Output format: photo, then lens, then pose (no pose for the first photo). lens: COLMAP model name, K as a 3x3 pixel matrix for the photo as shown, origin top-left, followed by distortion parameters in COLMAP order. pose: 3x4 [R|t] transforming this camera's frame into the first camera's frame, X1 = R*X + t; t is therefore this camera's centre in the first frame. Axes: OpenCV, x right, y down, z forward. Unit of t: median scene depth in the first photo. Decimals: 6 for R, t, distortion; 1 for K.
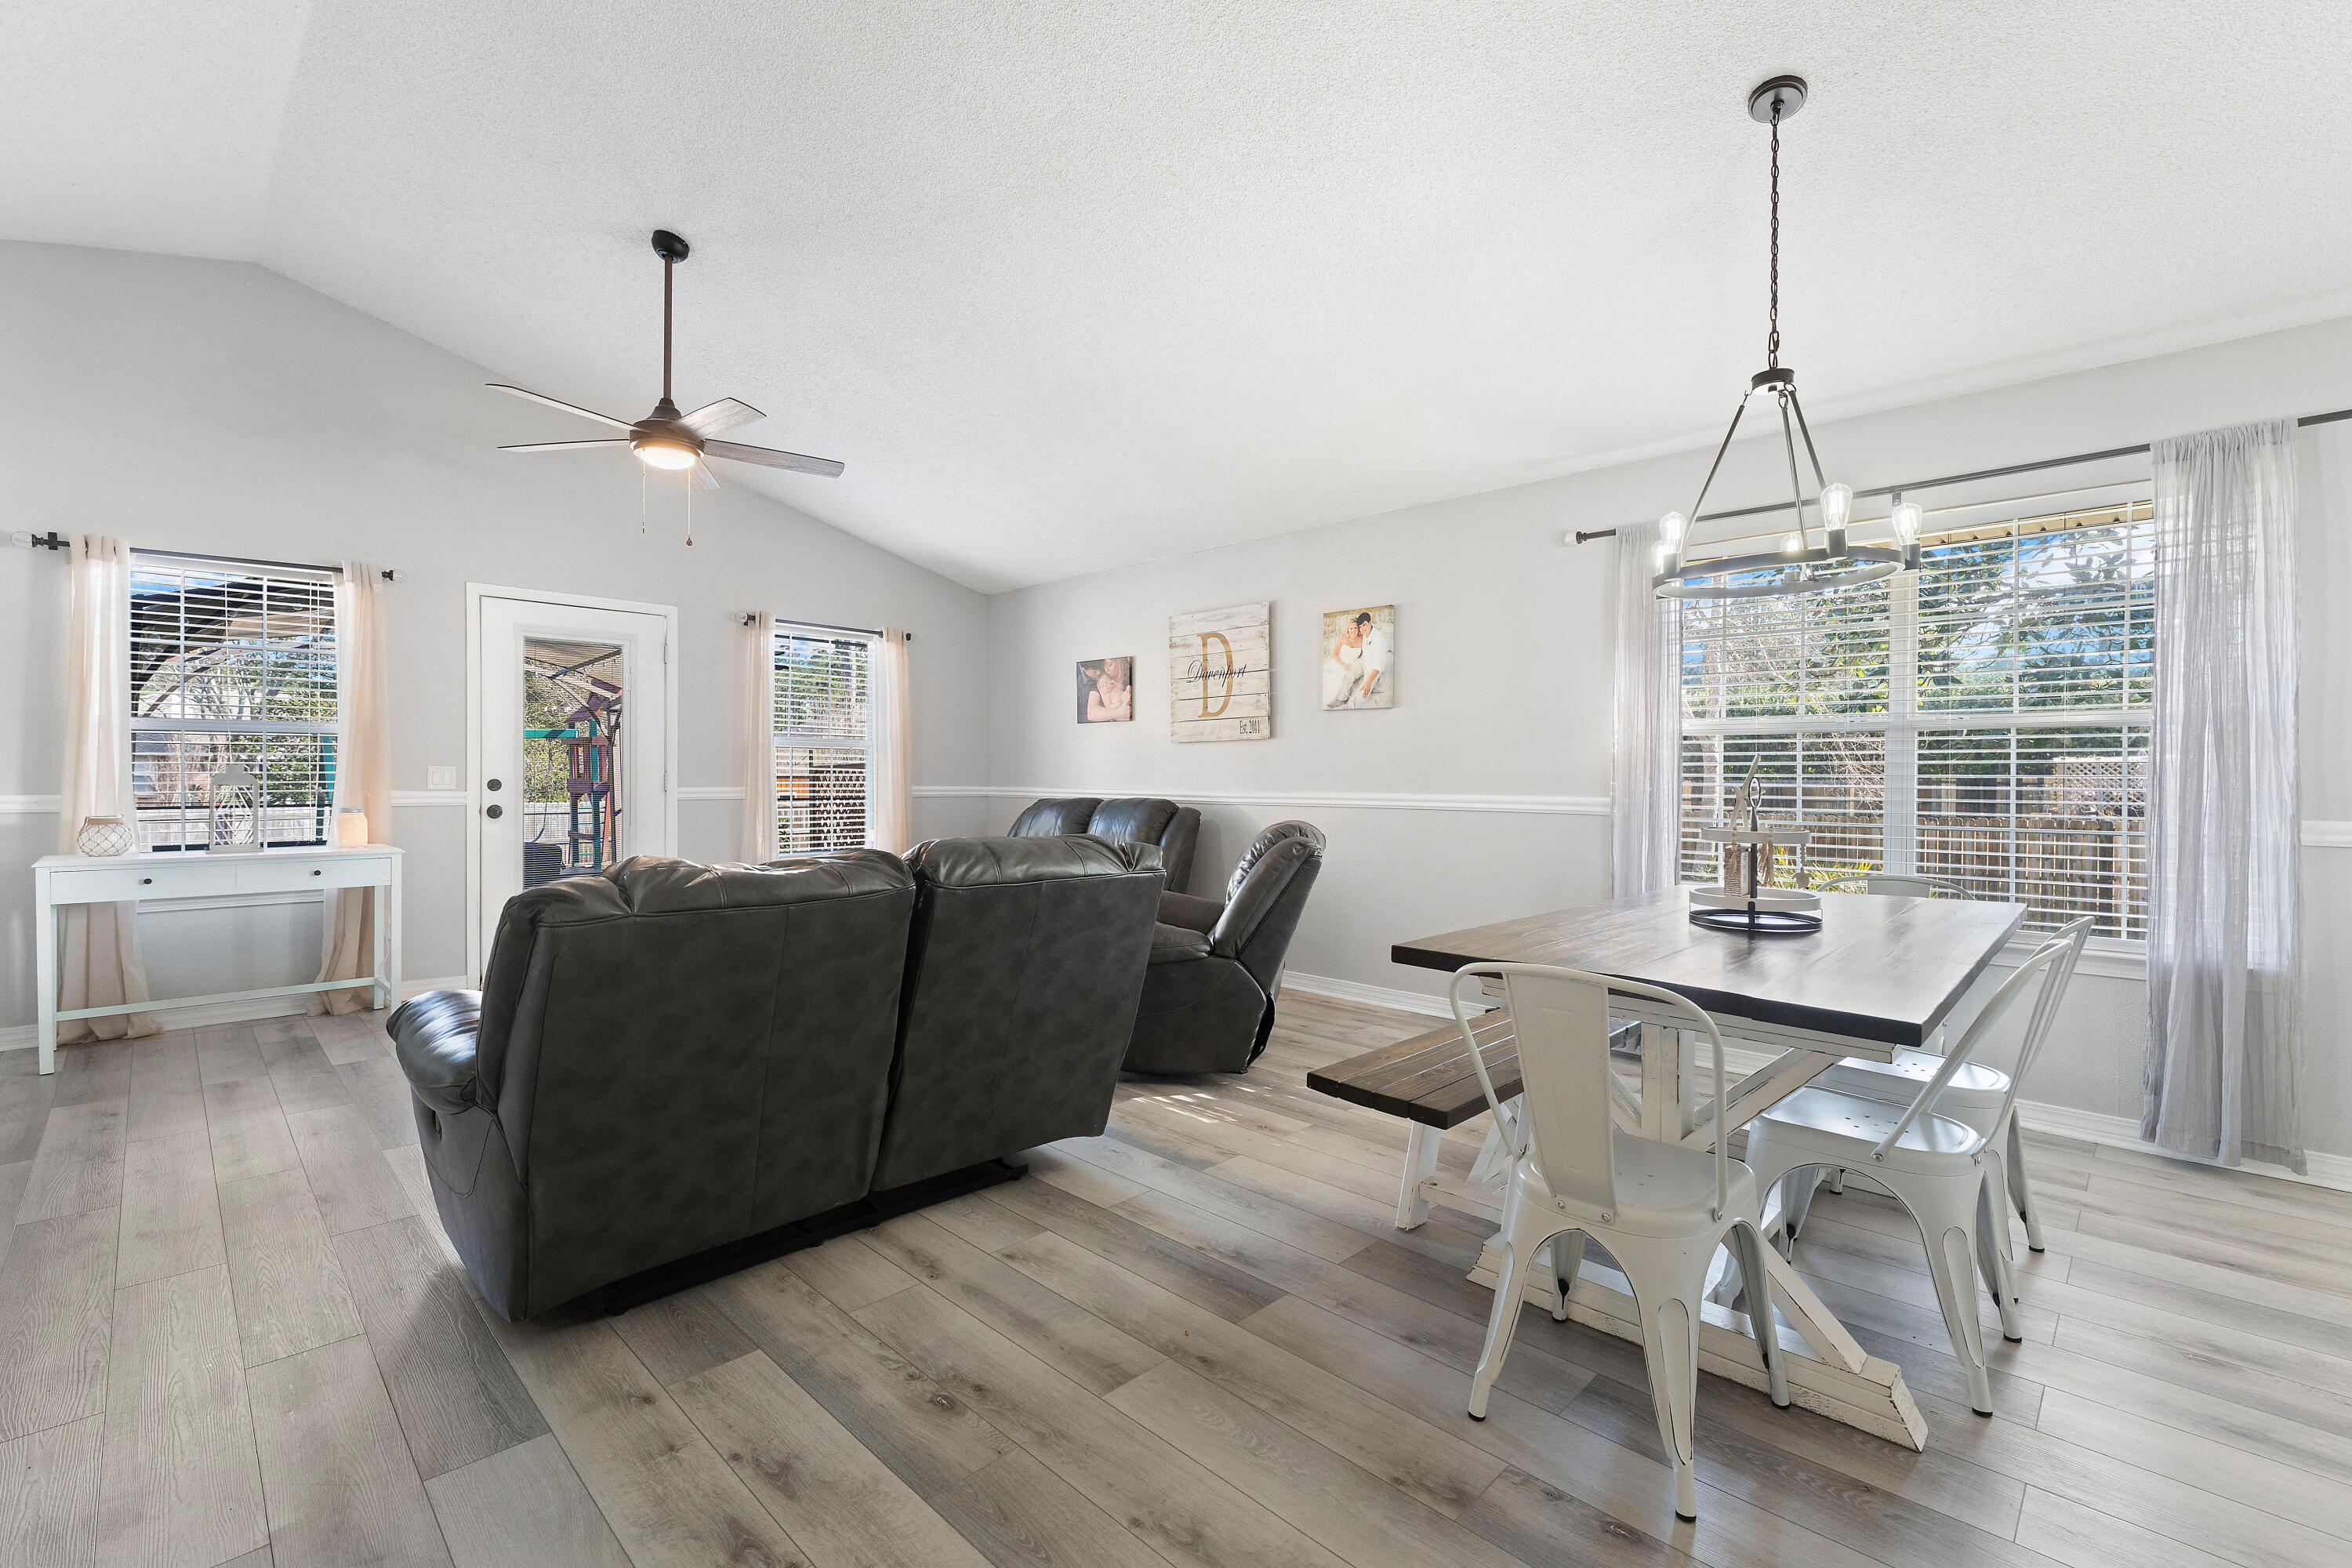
lens RADIAL K [[1005.0, 0, 1168.1], [0, 1005.0, 781.3], [0, 0, 1]] dist [-0.002008, -0.000210]
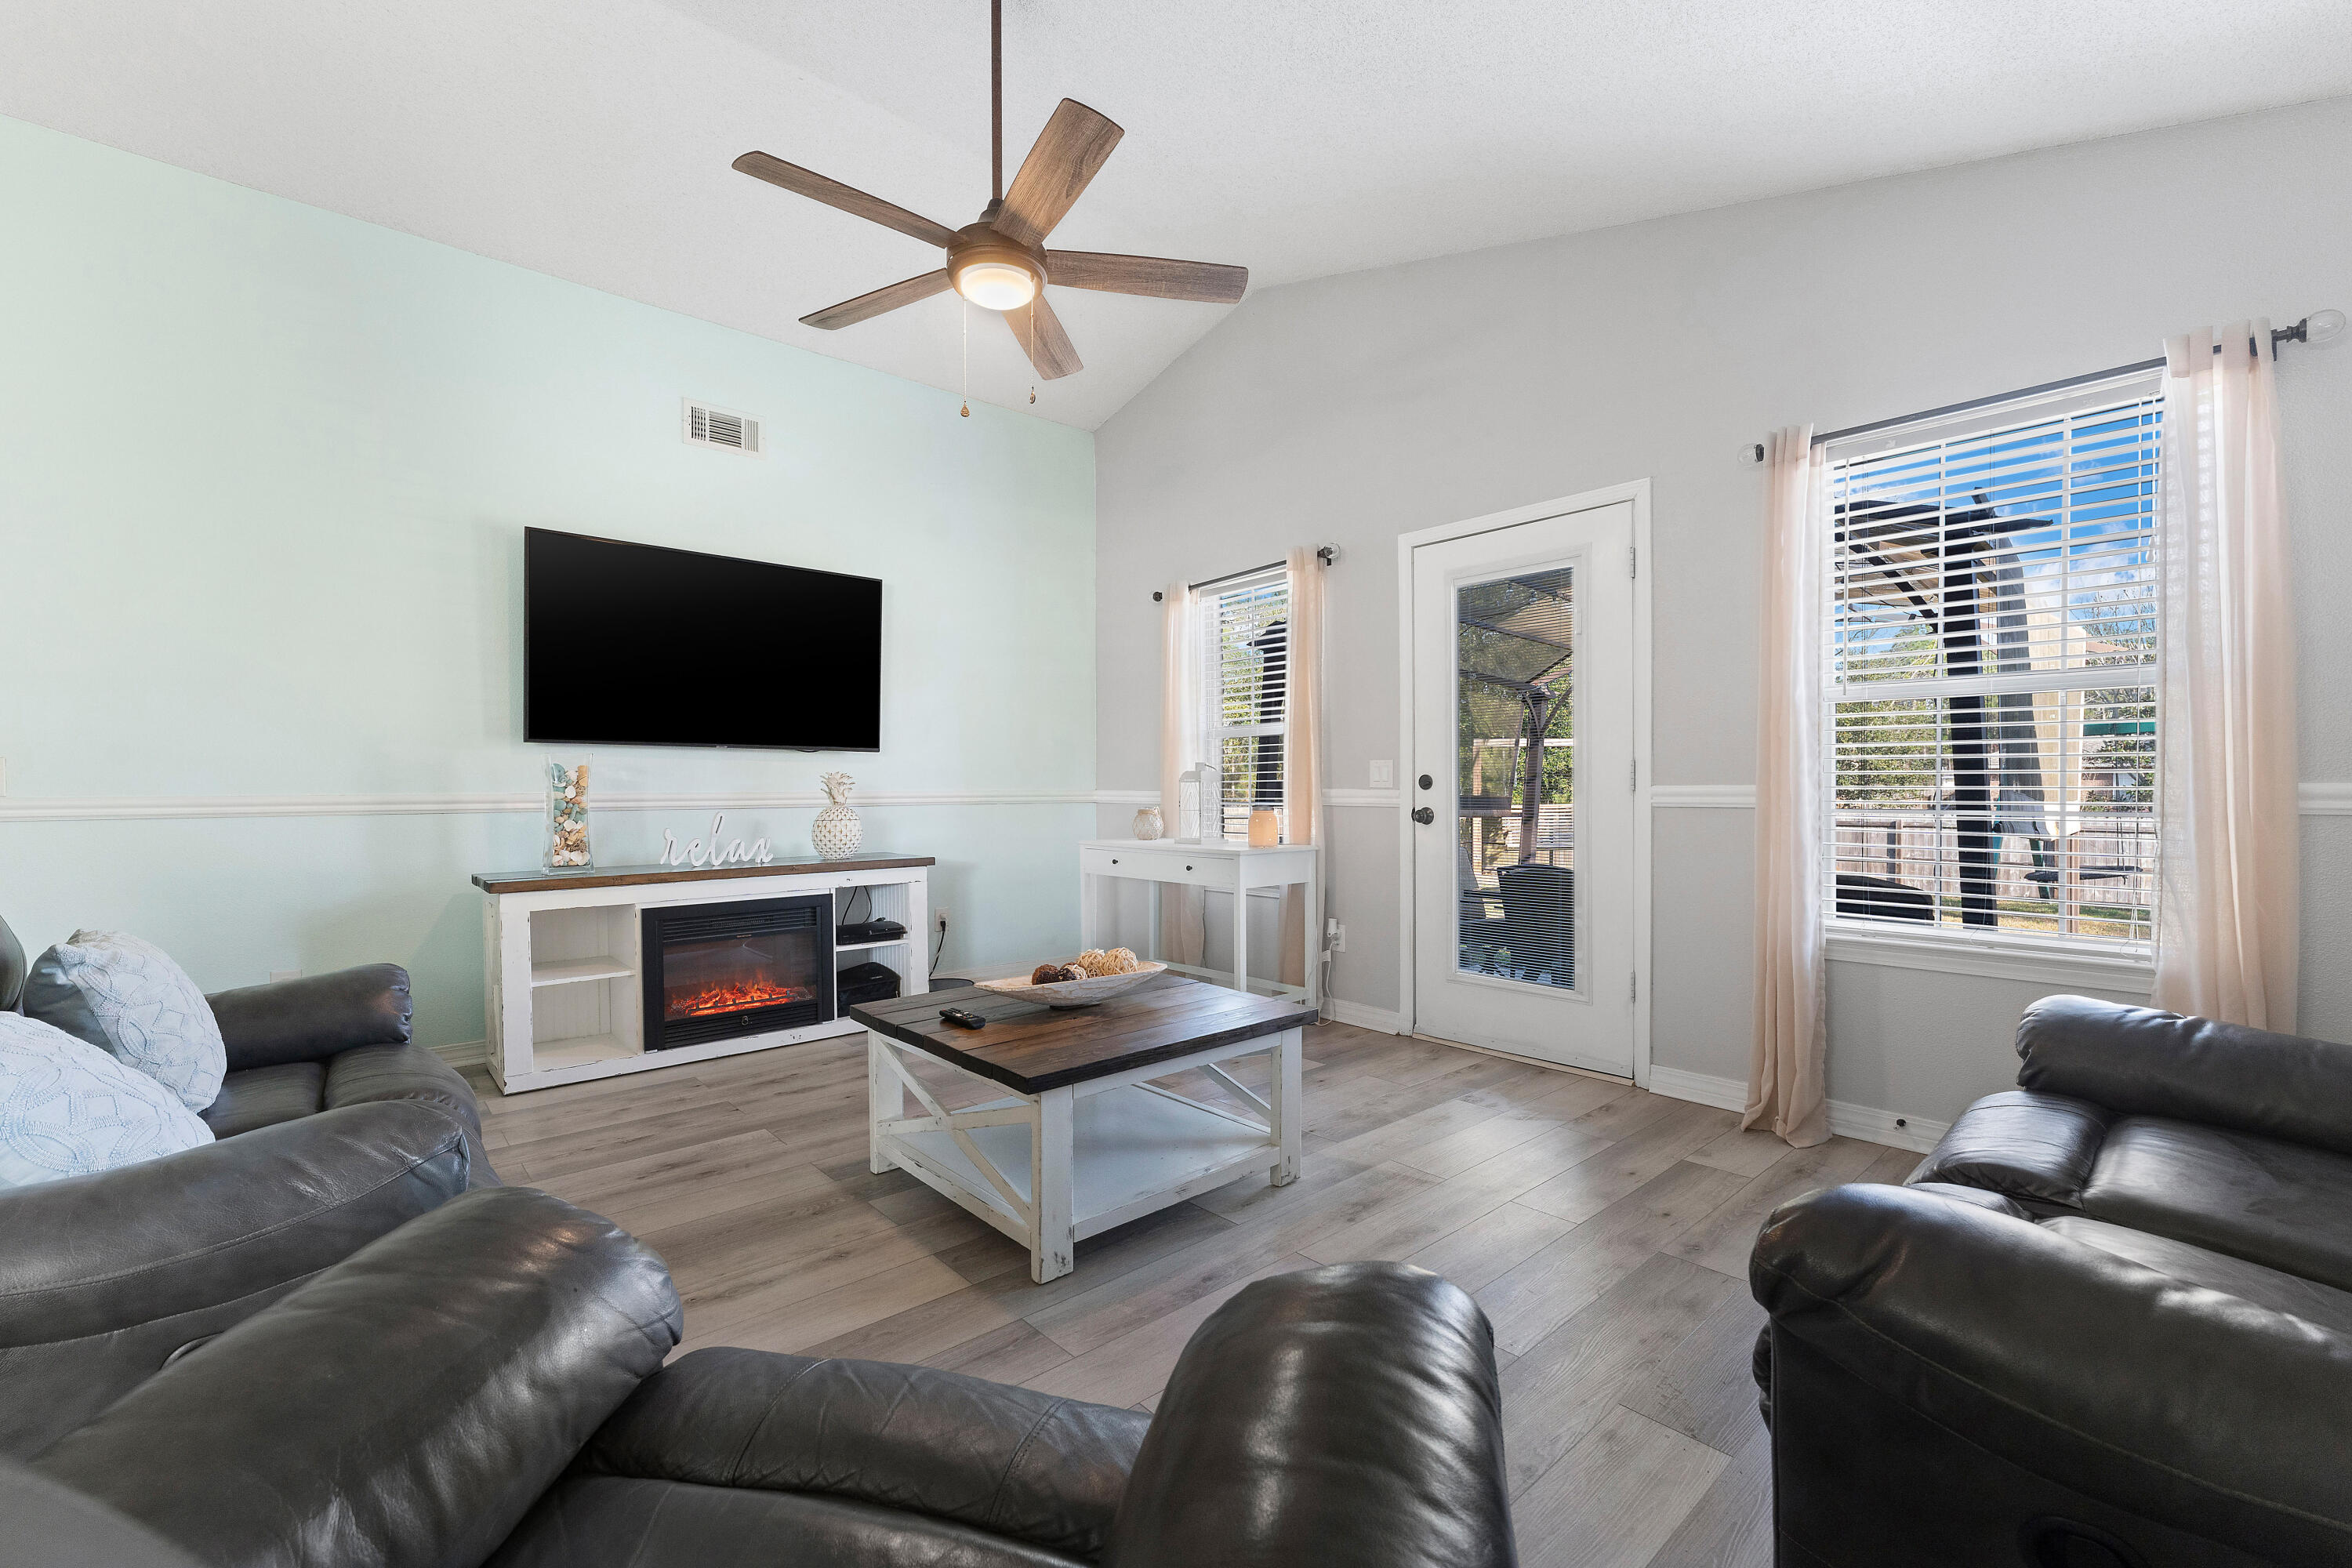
lens RADIAL K [[1005.0, 0, 1172.2], [0, 1005.0, 786.7], [0, 0, 1]] dist [-0.002008, -0.000210]
pose [[-0.061391, -0.005179, -0.998100, 0.138091], [-0.002014, 0.999985, -0.005065, 0.012560], [0.998112, 0.001699, -0.061401, 0.921650]]
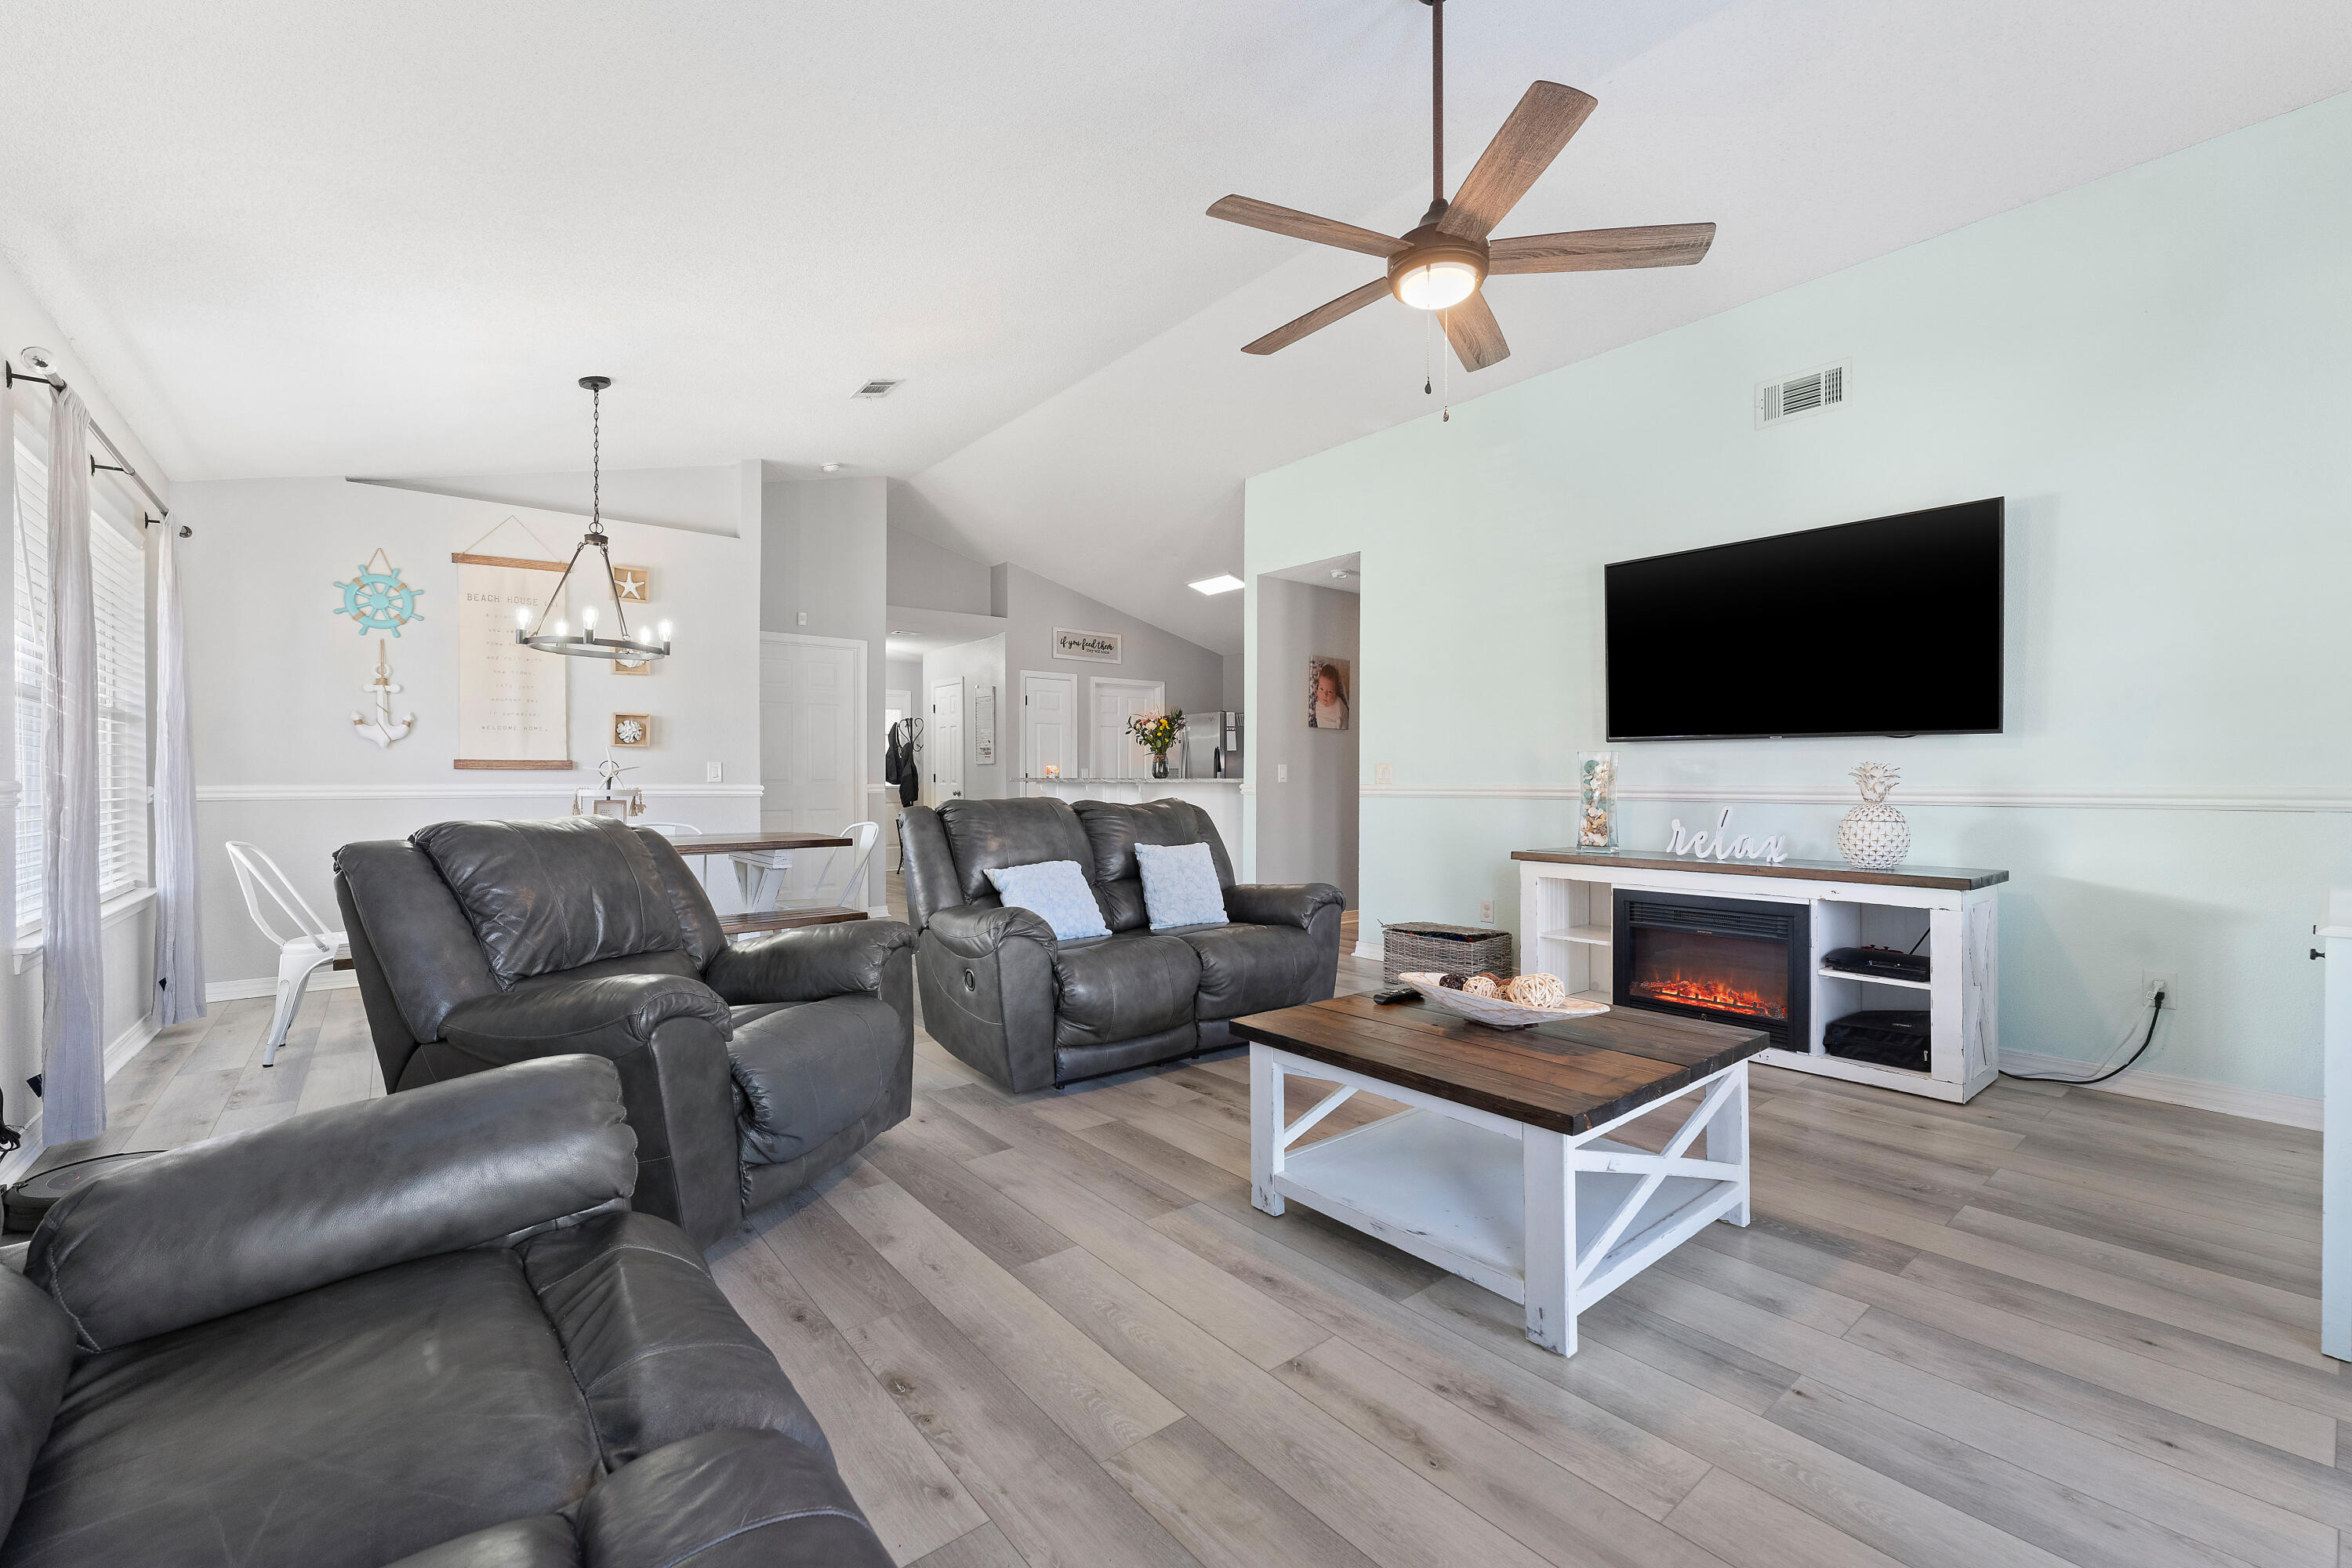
lens RADIAL K [[965.7, 0, 1173.6], [0, 965.7, 780.3], [0, 0, 1]] dist [-0.001830, -0.000513]
pose [[-0.994137, -0.006865, 0.107914, -0.313901], [-0.006297, 0.999964, 0.005603, 0.007732], [-0.107948, 0.004891, -0.994144, 1.335426]]
